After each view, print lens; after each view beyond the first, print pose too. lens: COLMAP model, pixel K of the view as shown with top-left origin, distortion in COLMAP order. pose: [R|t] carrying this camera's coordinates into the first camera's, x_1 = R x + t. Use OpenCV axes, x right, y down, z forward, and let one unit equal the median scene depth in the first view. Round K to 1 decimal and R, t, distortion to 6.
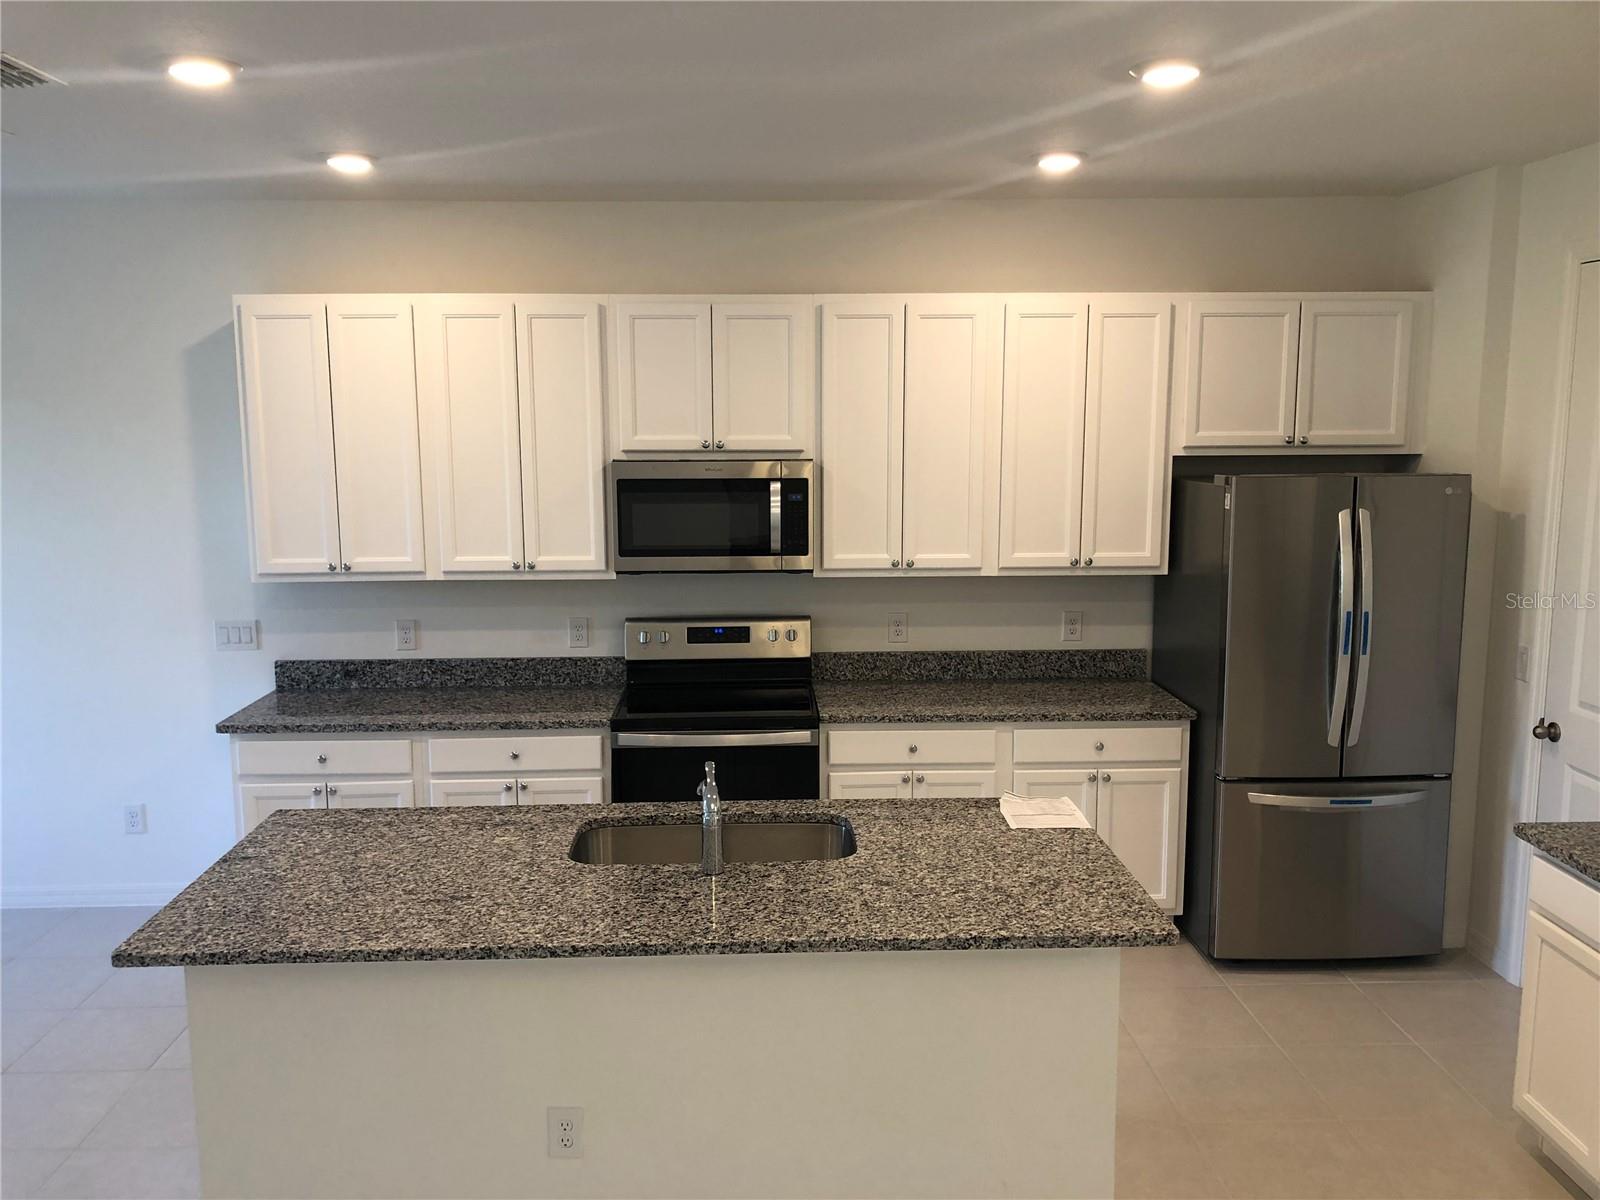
lens RADIAL K [[1315.9, 0, 787.7], [0, 1315.9, 594.7], [0, 0, 1]] dist [0.036568, -0.009520]
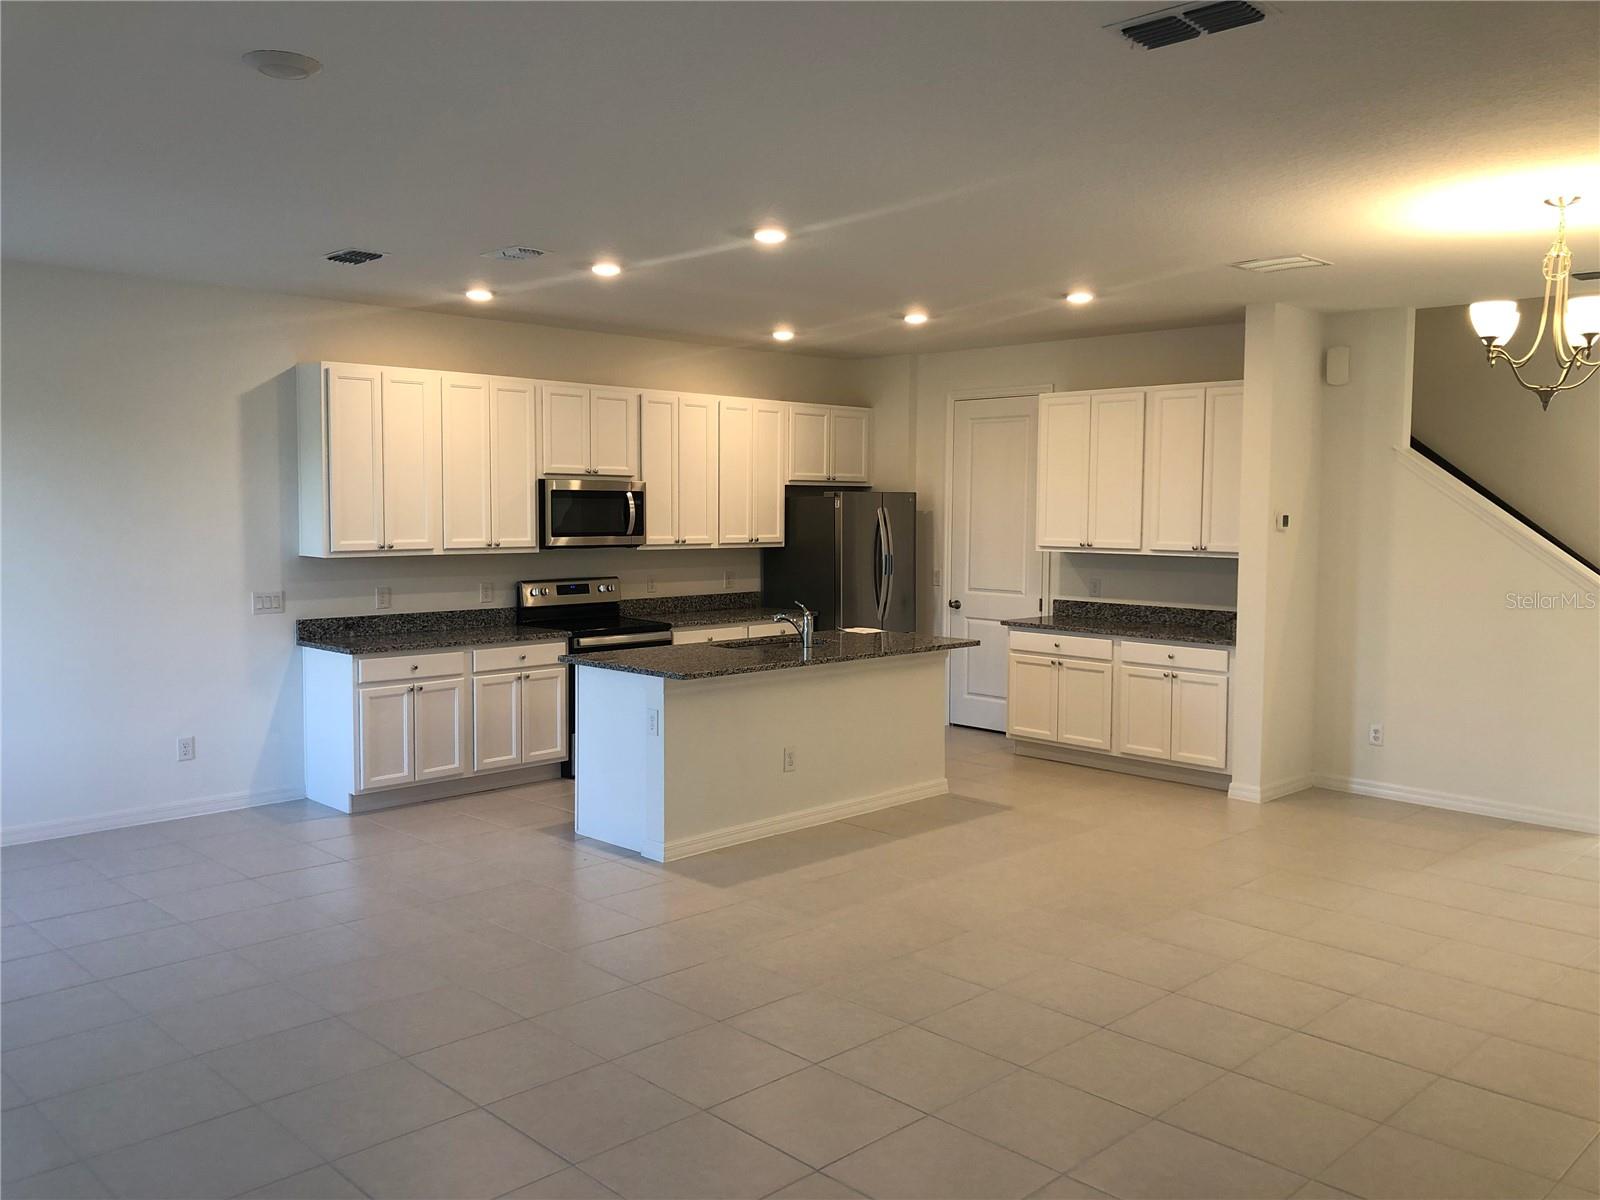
lens RADIAL K [[1282.7, 0, 820.6], [0, 1282.7, 591.5], [0, 0, 1]] dist [0.031367, -0.002129]
pose [[0.723714, -0.037635, 0.689073, -0.990527], [0.088078, 0.995383, -0.038142, 0.129309], [-0.684456, 0.088296, 0.723688, -0.386884]]
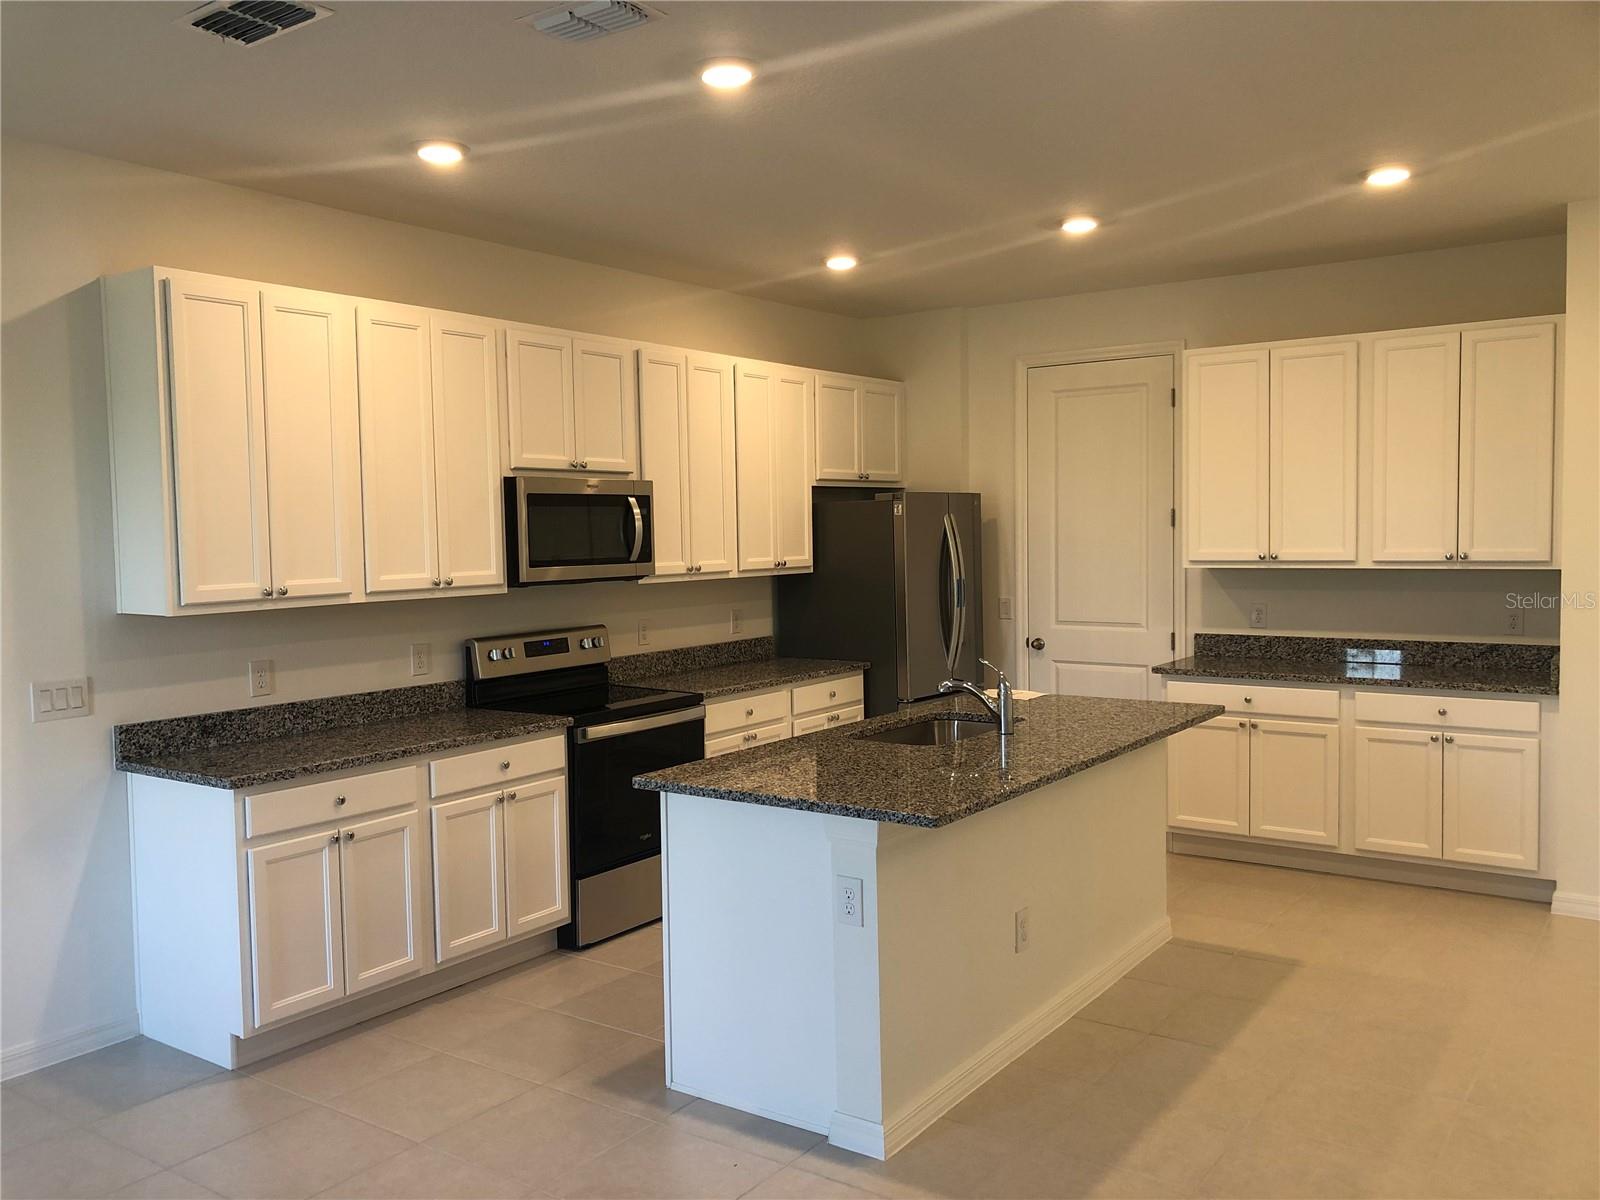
lens RADIAL K [[1289.7, 0, 800.0], [0, 1289.7, 600.0], [0, 0, 1]] dist [0.009267, 0.000669]
pose [[0.604972, -0.052200, 0.794534, -0.806981], [0.127899, 0.991262, -0.032260, 0.056276], [-0.785907, 0.121136, 0.606363, 0.214618]]
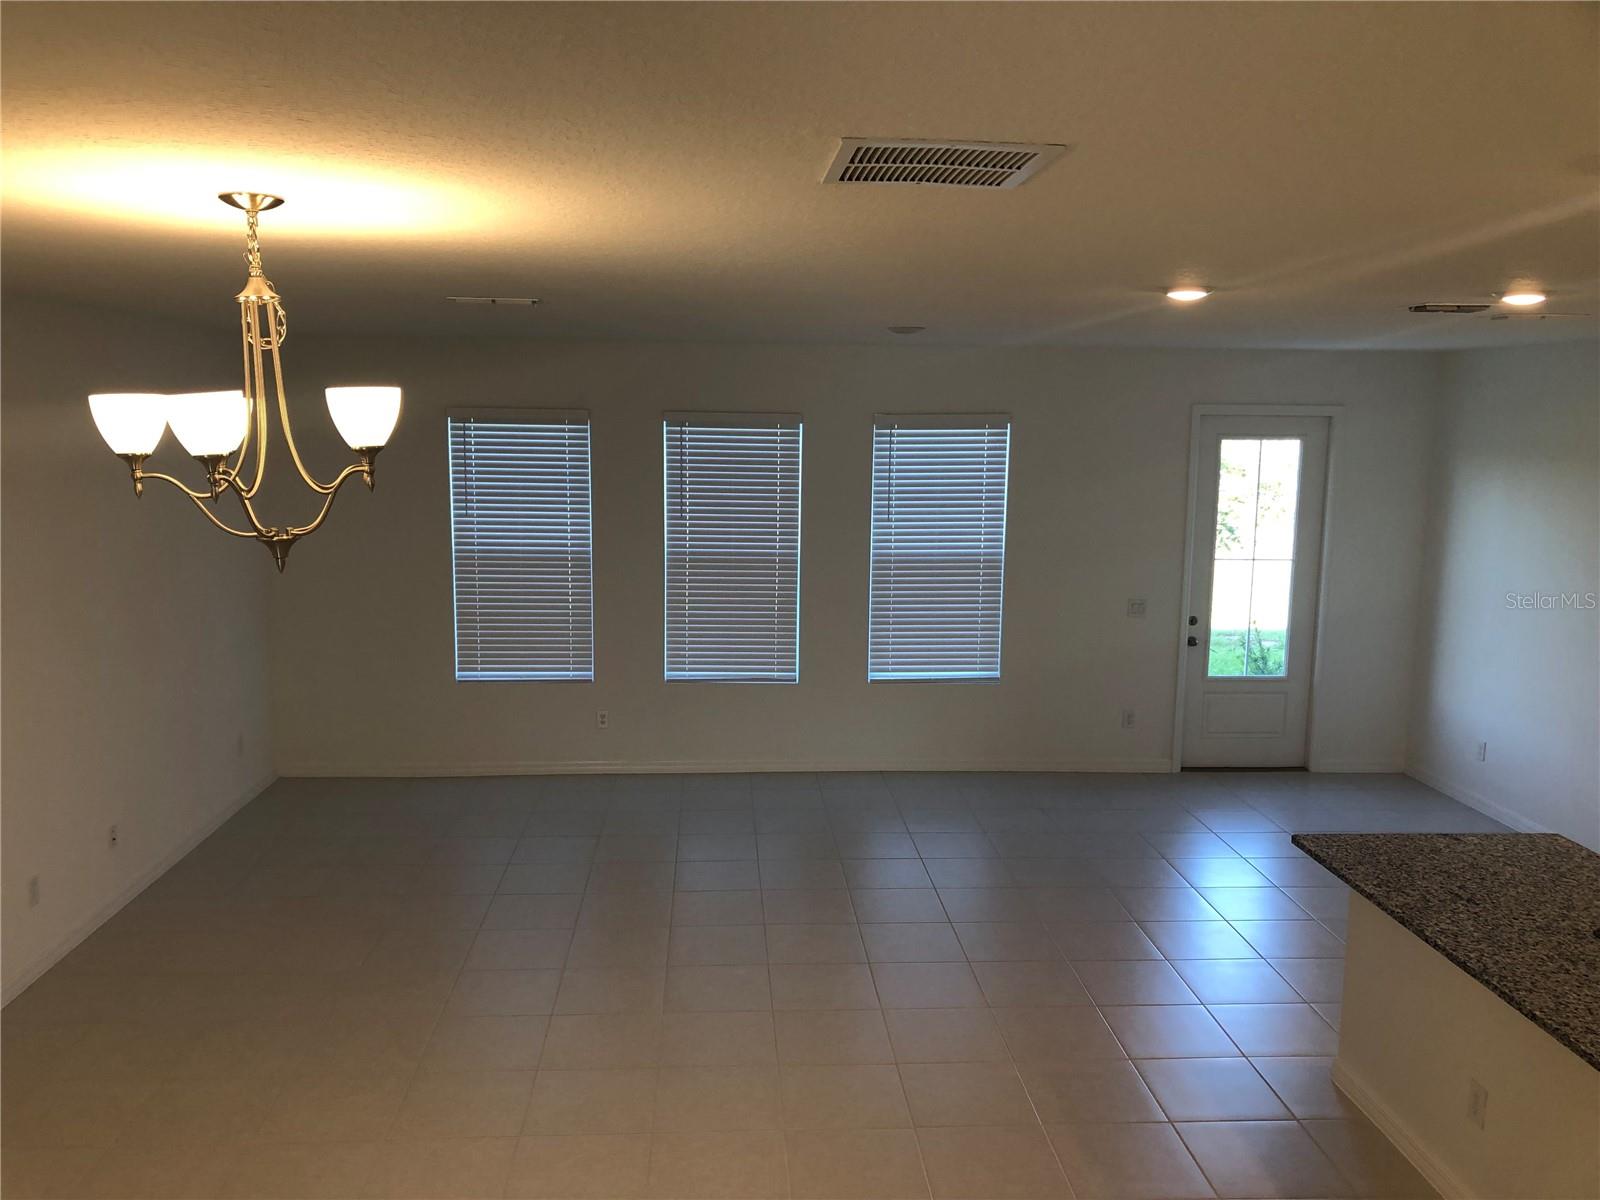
lens RADIAL K [[1289.7, 0, 800.0], [0, 1289.7, 600.0], [0, 0, 1]] dist [0.009267, 0.000669]
pose [[0.031950, 0.149316, -0.988273, 0.616532], [-0.154757, 0.977593, 0.142700, -0.097715], [0.987436, 0.148383, 0.054342, 0.117994]]
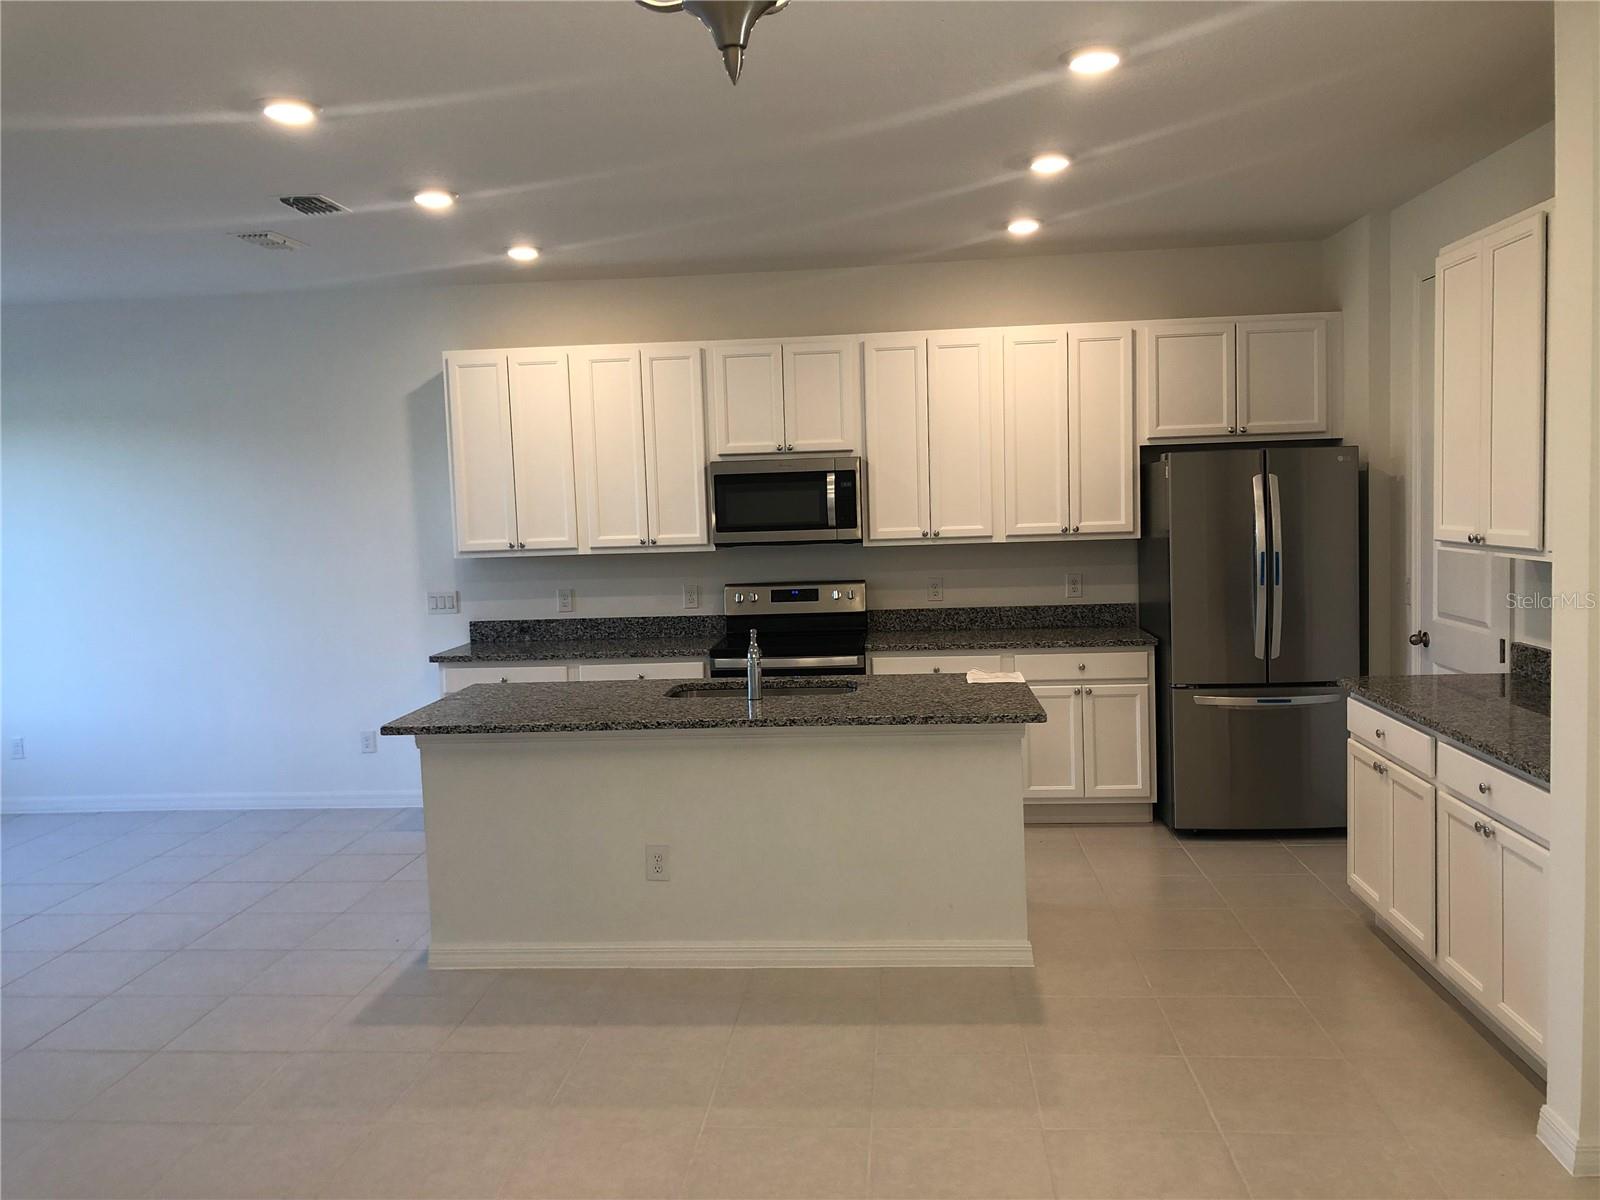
lens RADIAL K [[1309.6, 0, 796.9], [0, 1309.6, 589.5], [0, 0, 1]] dist [0.111283, -0.174458]
pose [[0.992970, -0.019996, -0.116667, 0.108378], [0.012390, 0.997772, -0.065552, 0.118055], [0.117717, 0.063645, 0.991005, -0.316795]]
